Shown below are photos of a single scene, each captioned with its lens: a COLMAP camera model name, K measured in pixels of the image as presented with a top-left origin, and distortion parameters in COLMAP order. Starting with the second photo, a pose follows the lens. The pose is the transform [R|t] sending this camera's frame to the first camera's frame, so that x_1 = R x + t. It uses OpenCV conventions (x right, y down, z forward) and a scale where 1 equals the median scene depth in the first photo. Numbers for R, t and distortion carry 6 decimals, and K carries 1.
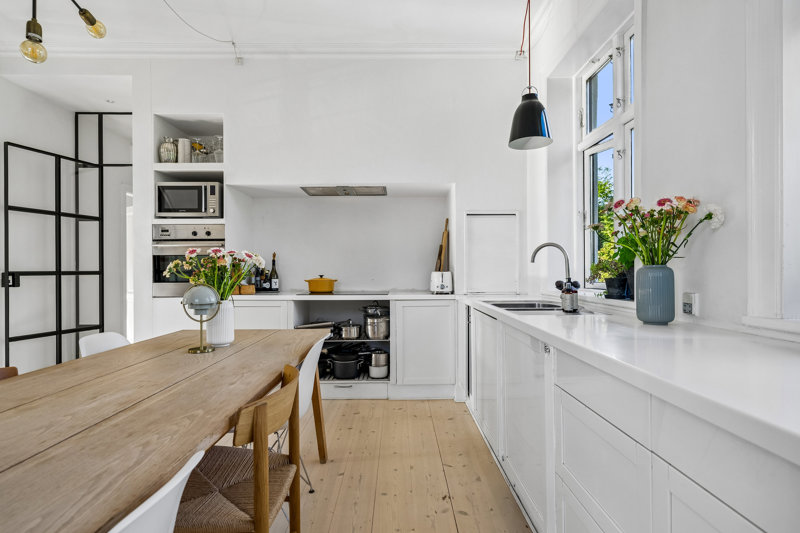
lens RADIAL K [[410.1, 0, 400.0], [0, 410.1, 266.5], [0, 0, 1]] dist [-0.001955, -0.000656]
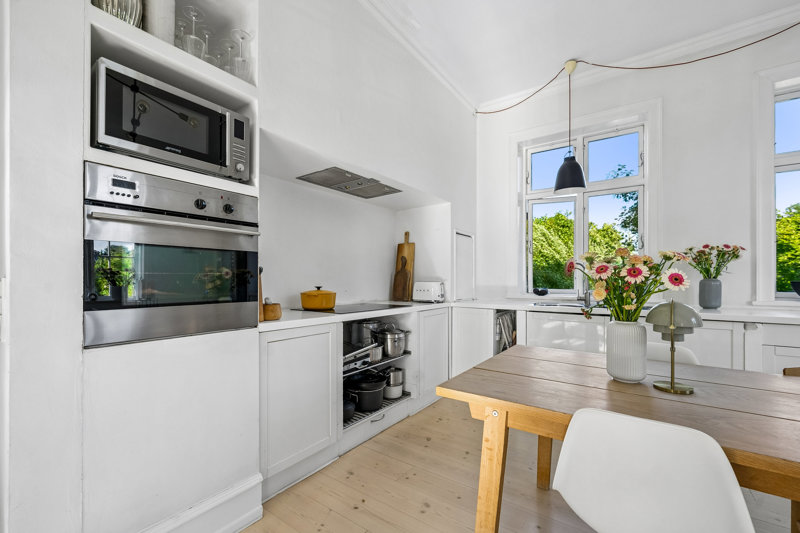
lens RADIAL K [[335.5, 0, 404.7], [0, 335.5, 279.6], [0, 0, 1]] dist [-0.002564, -0.000071]
pose [[0.586438, 0.005115, 0.809978, -0.675712], [-0.010275, 0.999947, 0.001125, 0.006426], [-0.809929, -0.008982, 0.586459, 0.563835]]
